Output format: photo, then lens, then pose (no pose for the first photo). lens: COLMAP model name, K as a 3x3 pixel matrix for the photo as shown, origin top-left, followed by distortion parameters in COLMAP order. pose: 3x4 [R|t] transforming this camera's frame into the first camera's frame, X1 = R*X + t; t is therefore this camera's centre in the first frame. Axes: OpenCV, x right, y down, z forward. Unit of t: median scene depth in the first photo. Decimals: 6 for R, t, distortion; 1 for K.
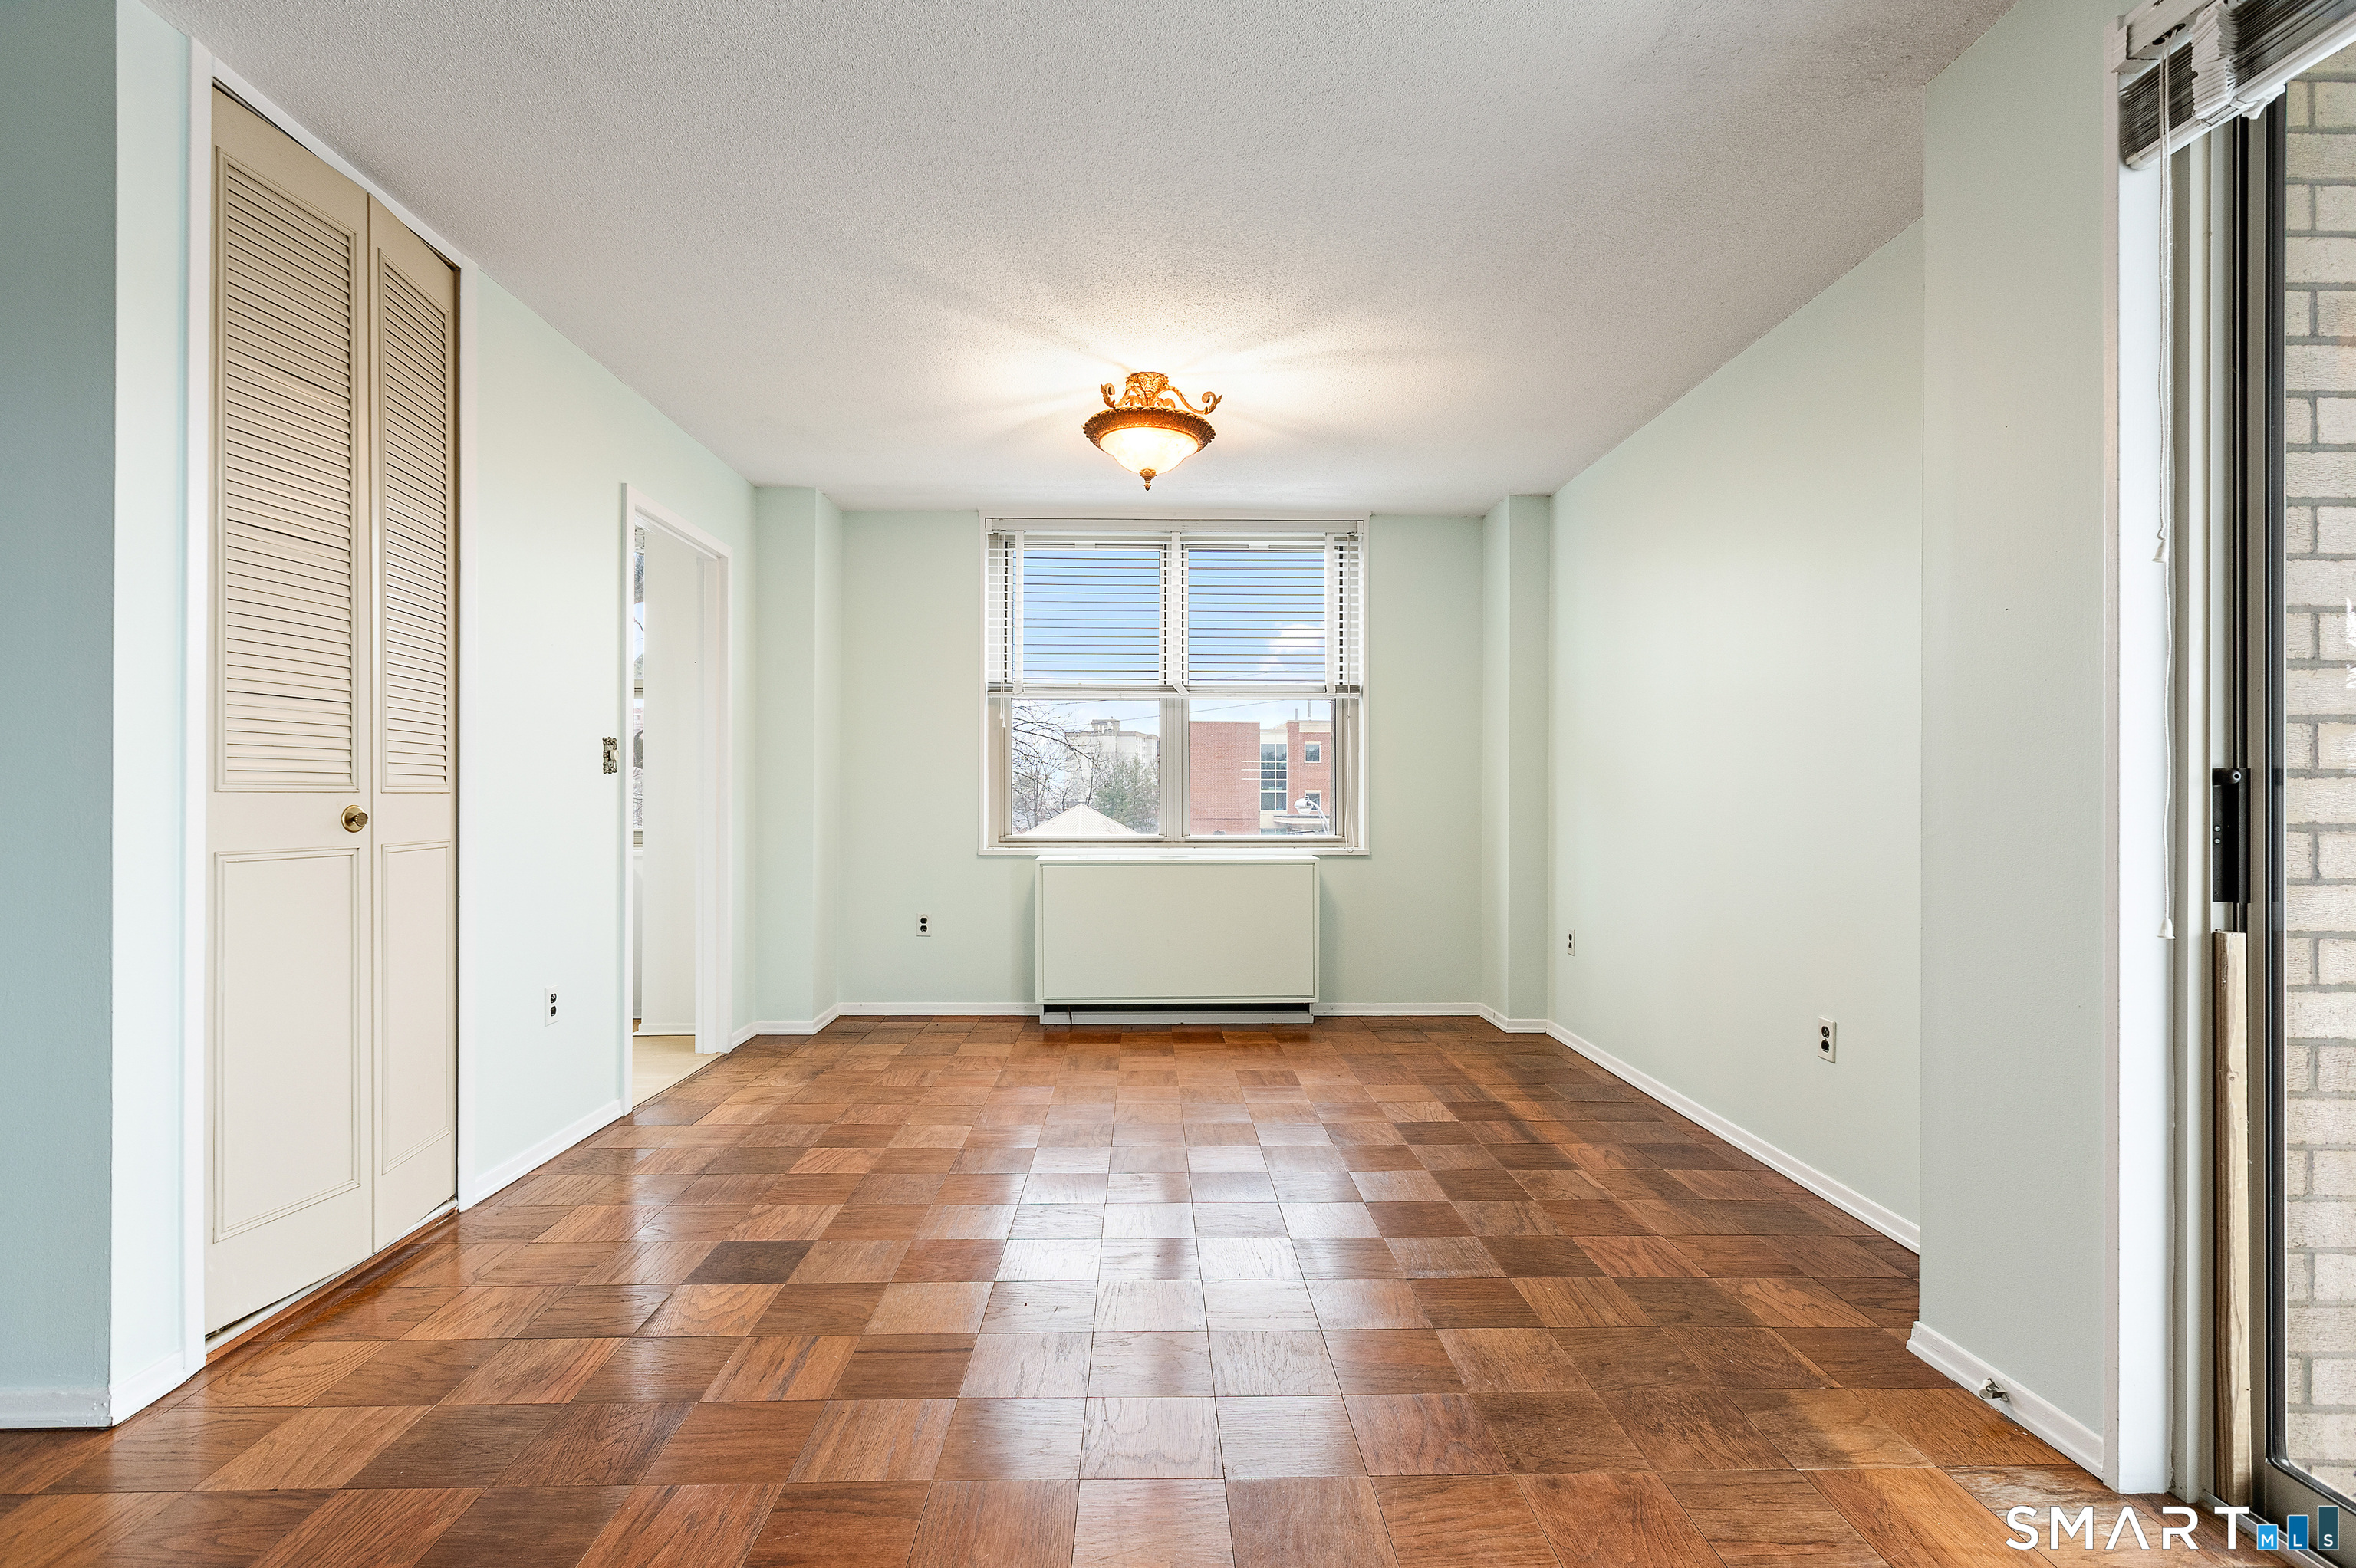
lens RADIAL K [[1071.9, 0, 1168.3], [0, 1071.9, 797.0], [0, 0, 1]] dist [0.000001, -0.000130]
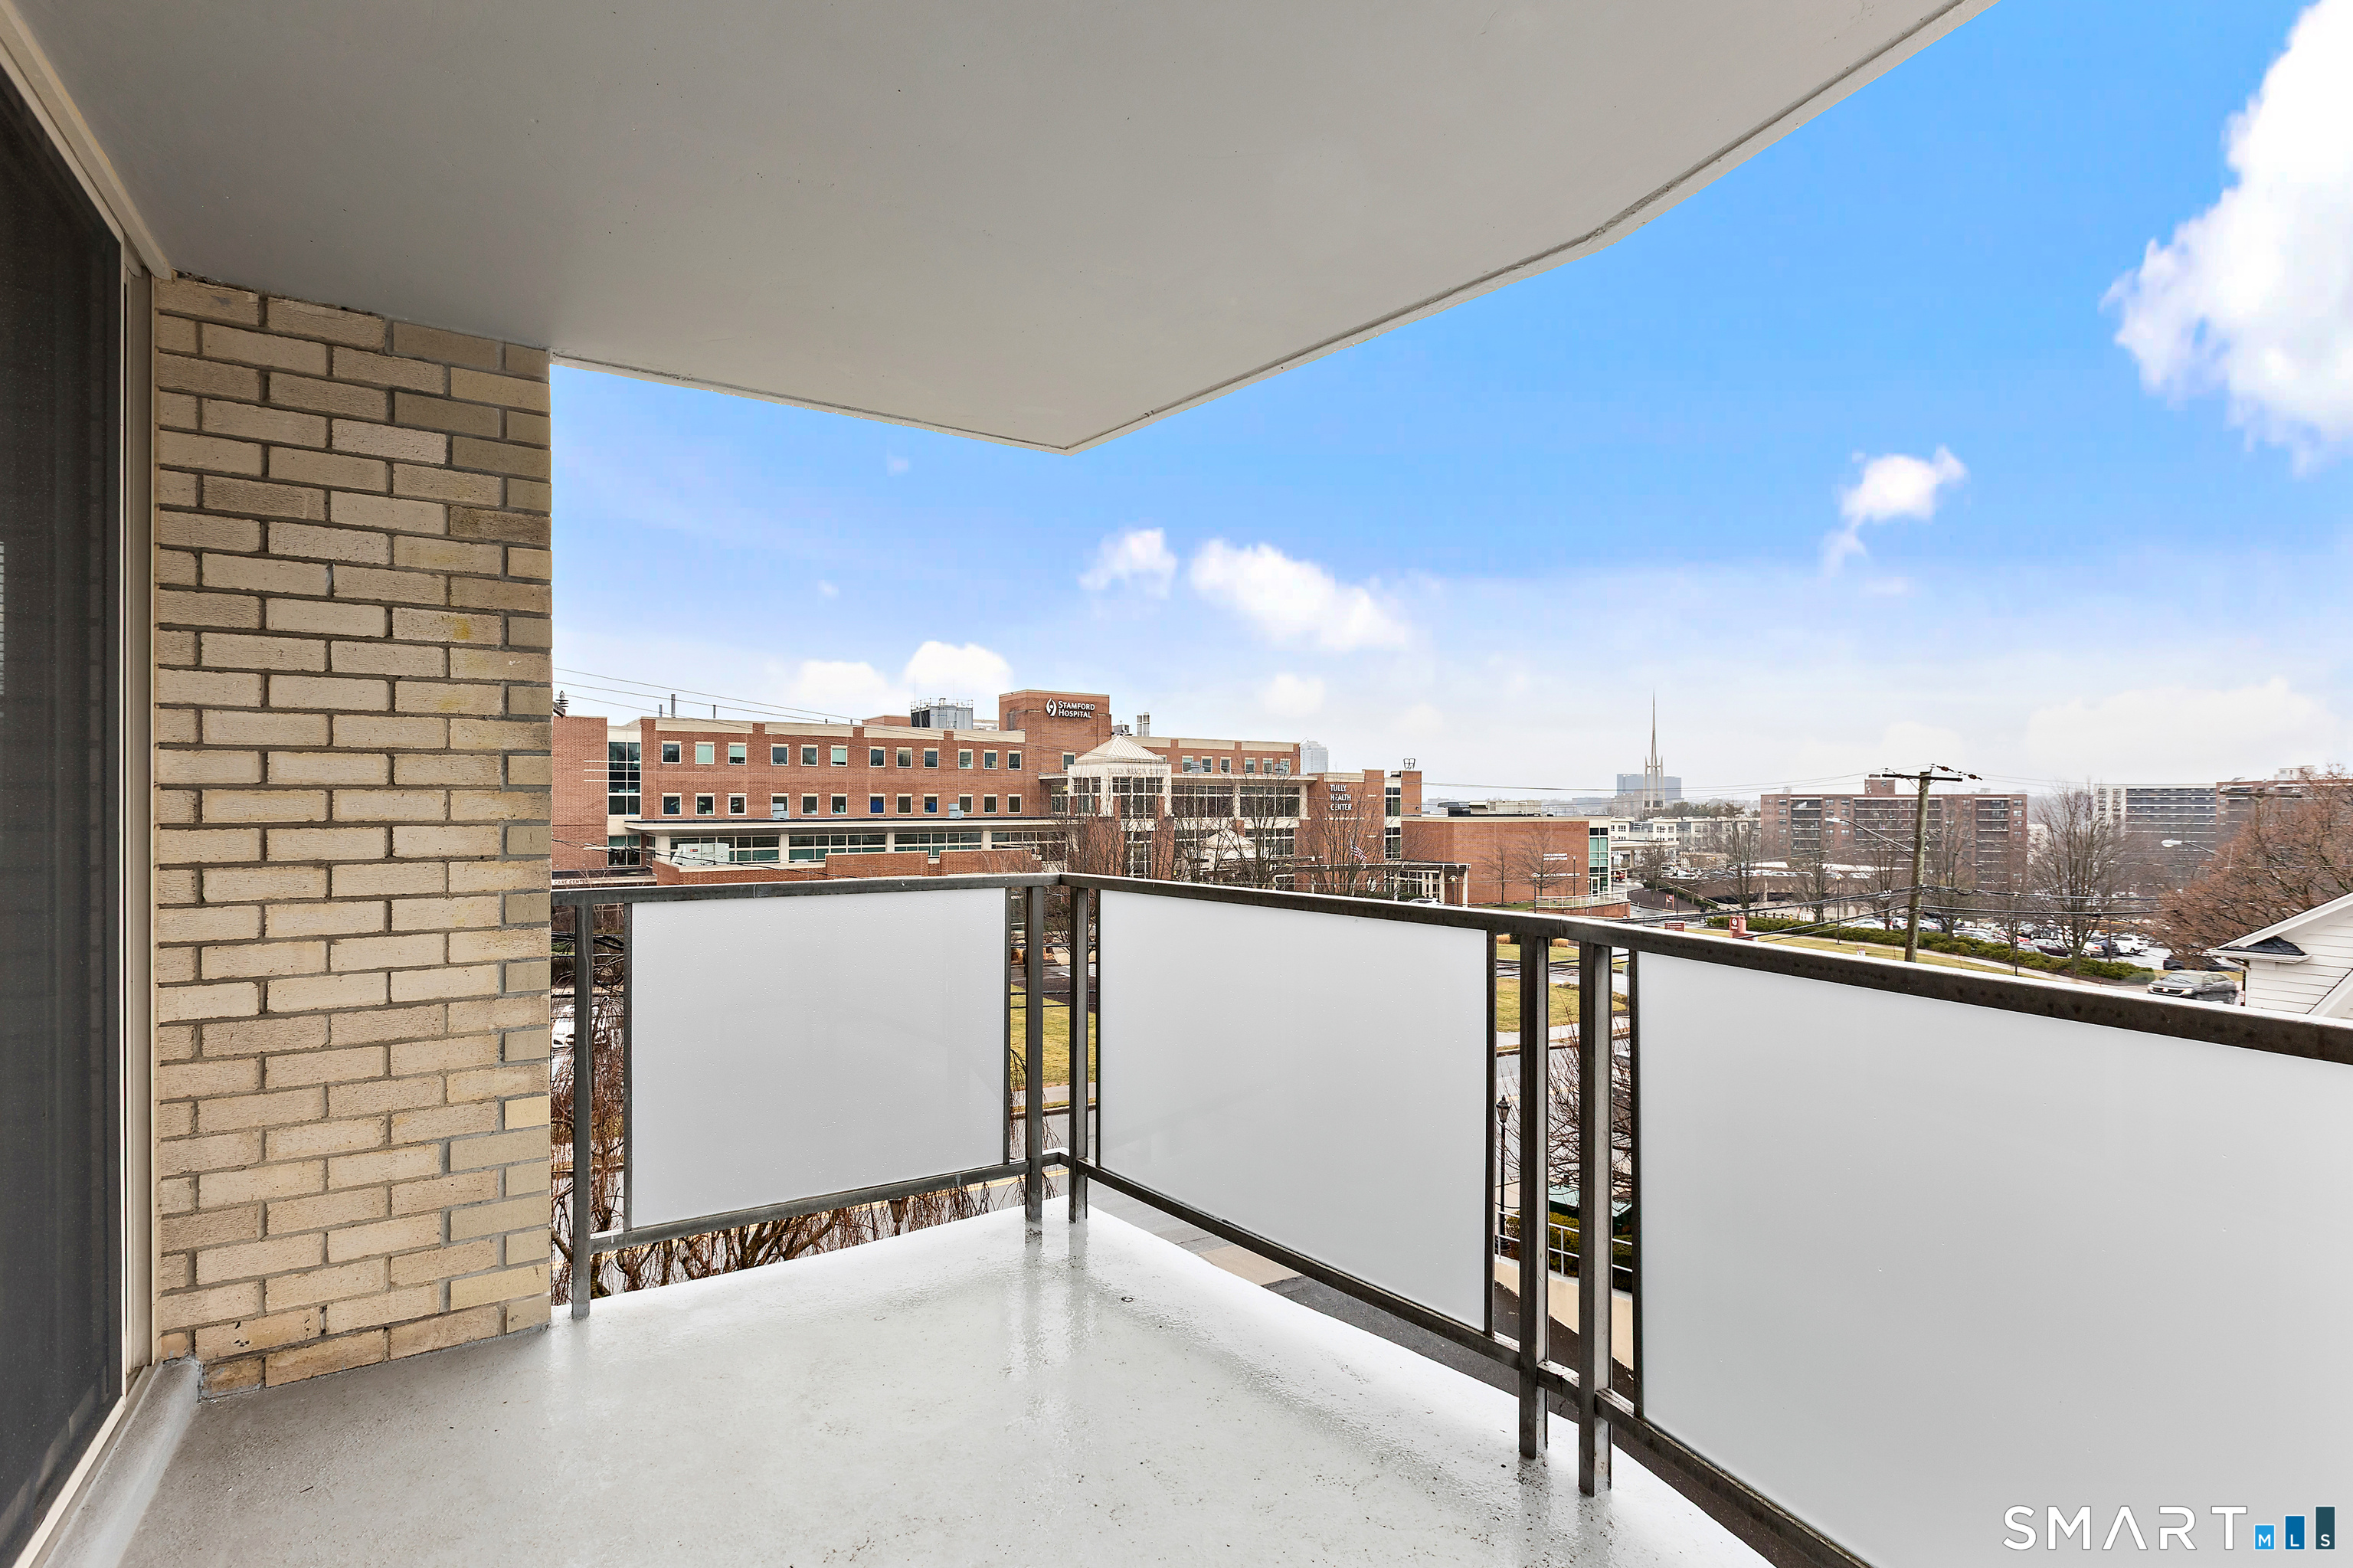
lens RADIAL K [[1070.7, 0, 1179.8], [0, 1070.7, 804.1], [0, 0, 1]] dist [0.000001, -0.000130]
pose [[0.852134, -0.002505, 0.523317, 0.910276], [0.000143, 0.999990, 0.004554, -0.036121], [-0.523323, -0.003806, 0.852126, -0.529759]]
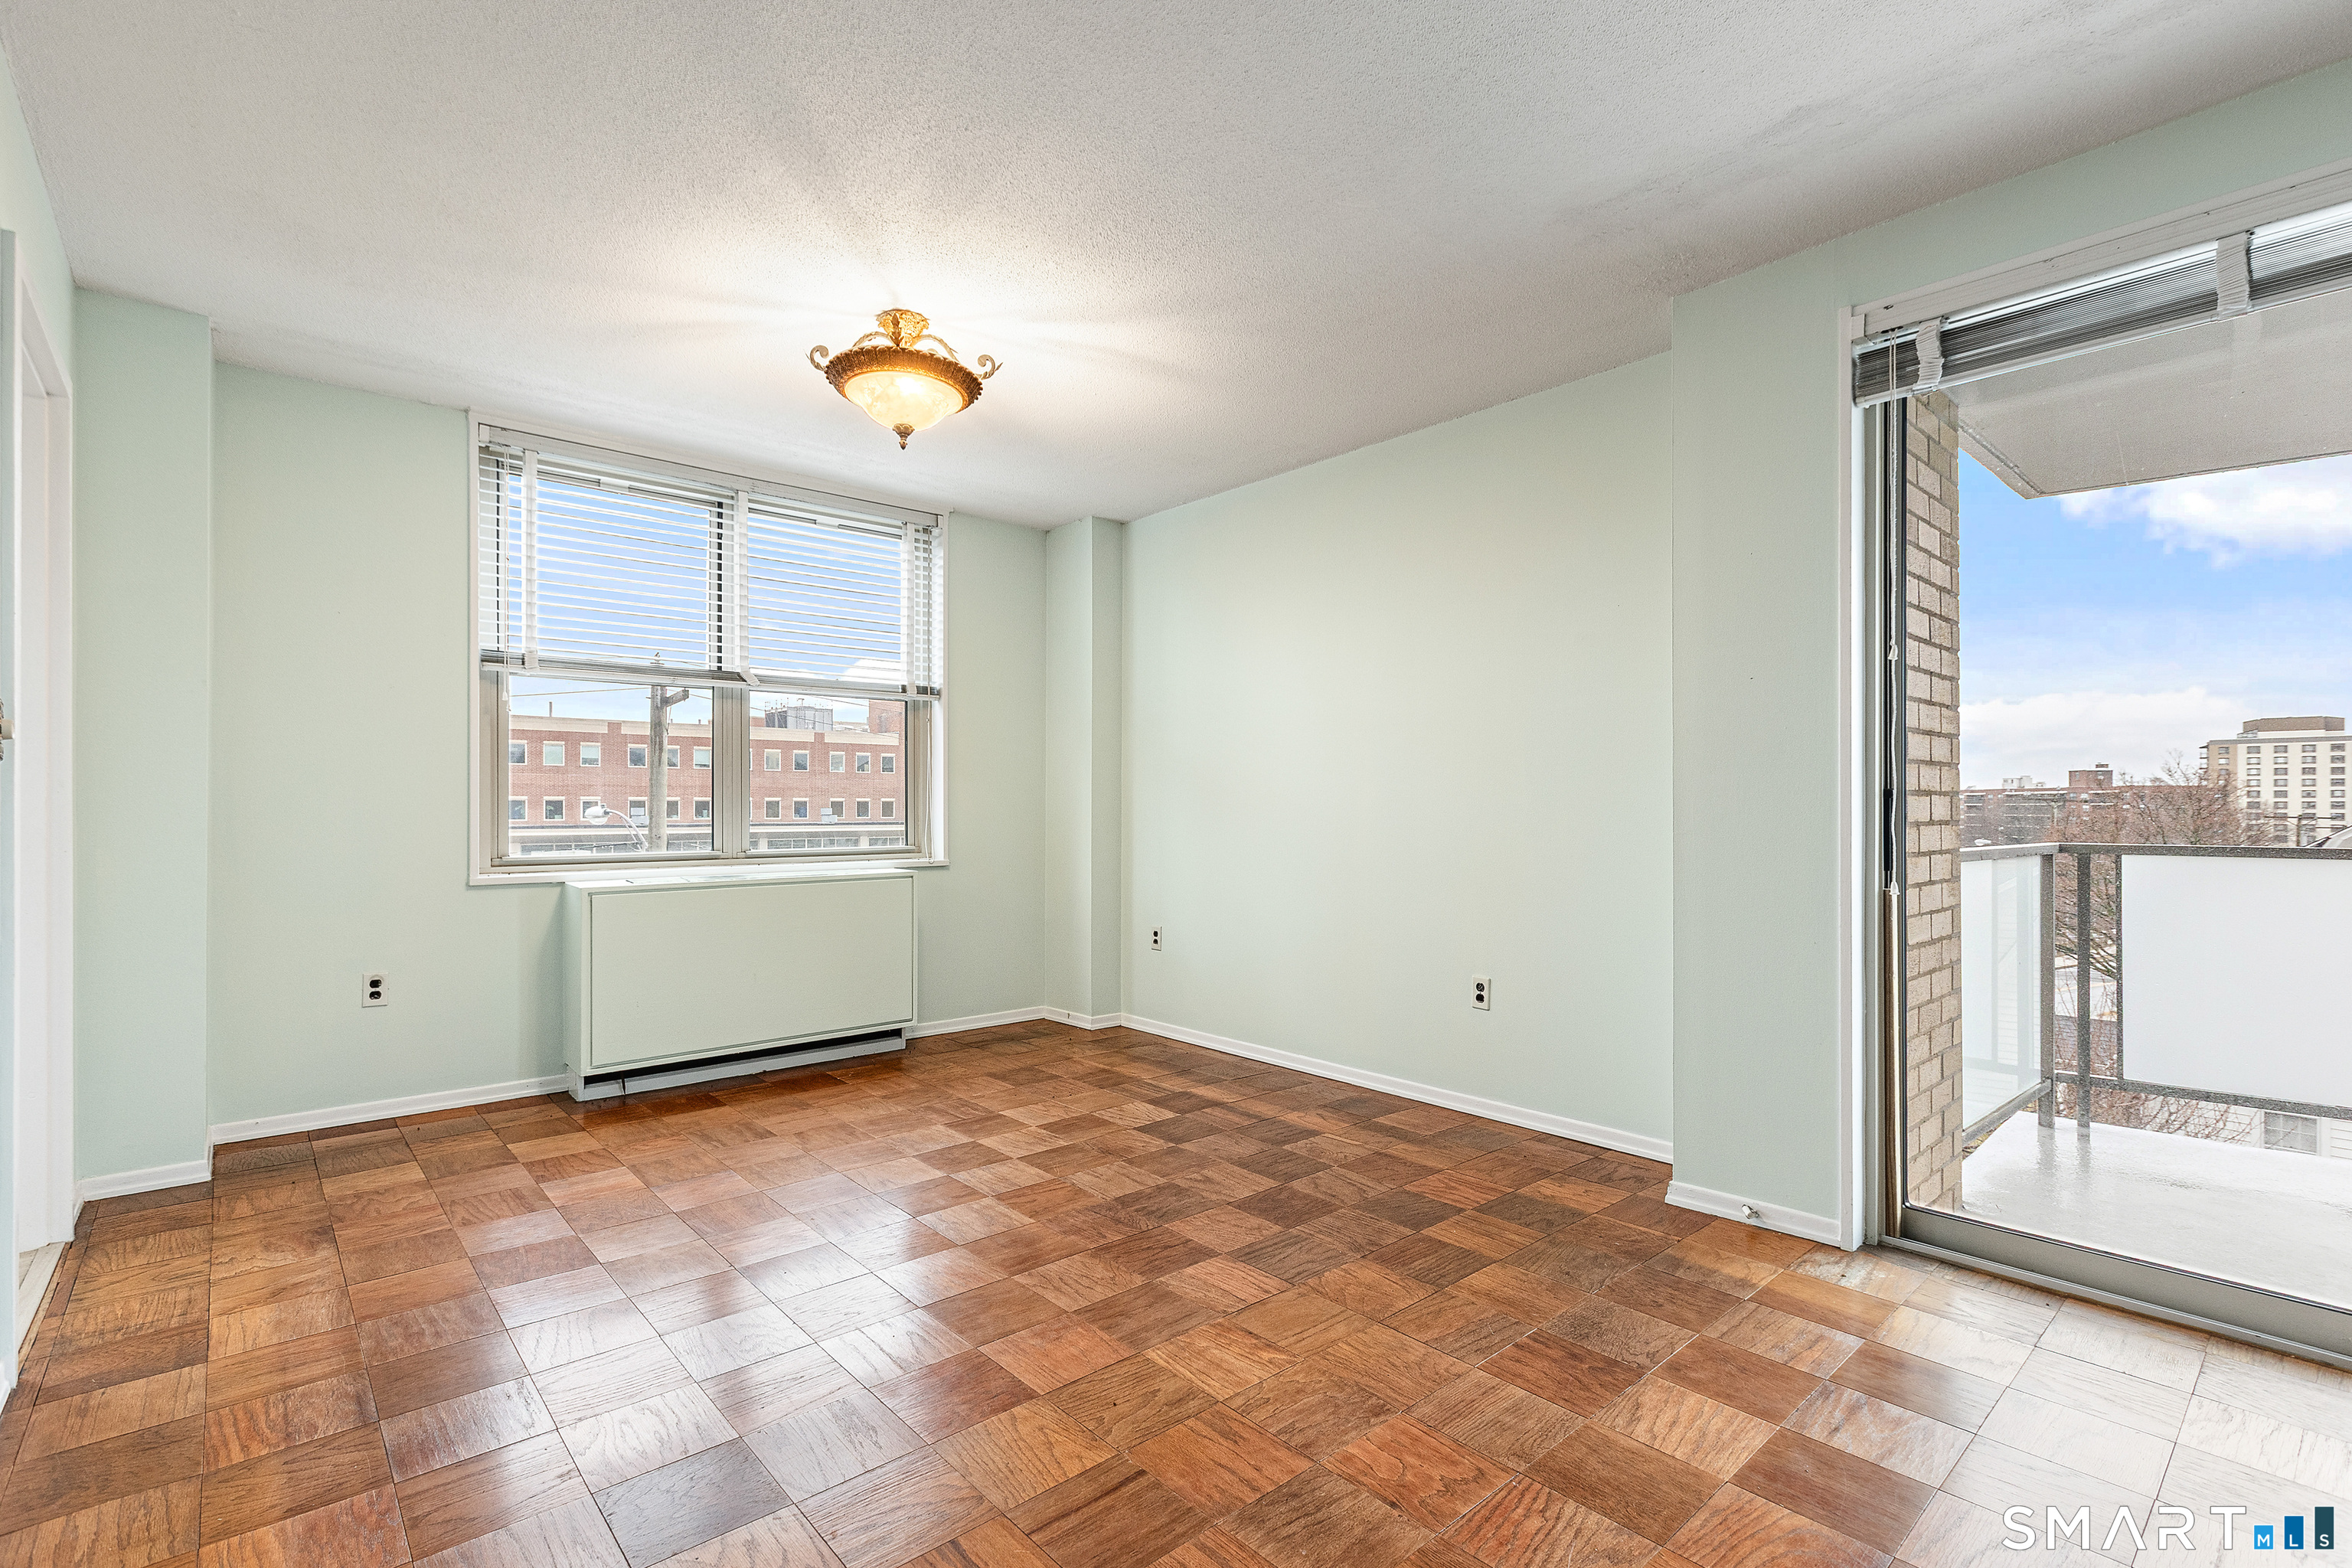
lens RADIAL K [[1070.2, 0, 1166.1], [0, 1070.2, 807.0], [0, 0, 1]] dist [0.000001, -0.000130]
pose [[0.769887, -0.001474, 0.638178, -0.561417], [-0.000092, 0.999997, 0.002419, -0.001568], [-0.638180, -0.001921, 0.769885, 0.281015]]
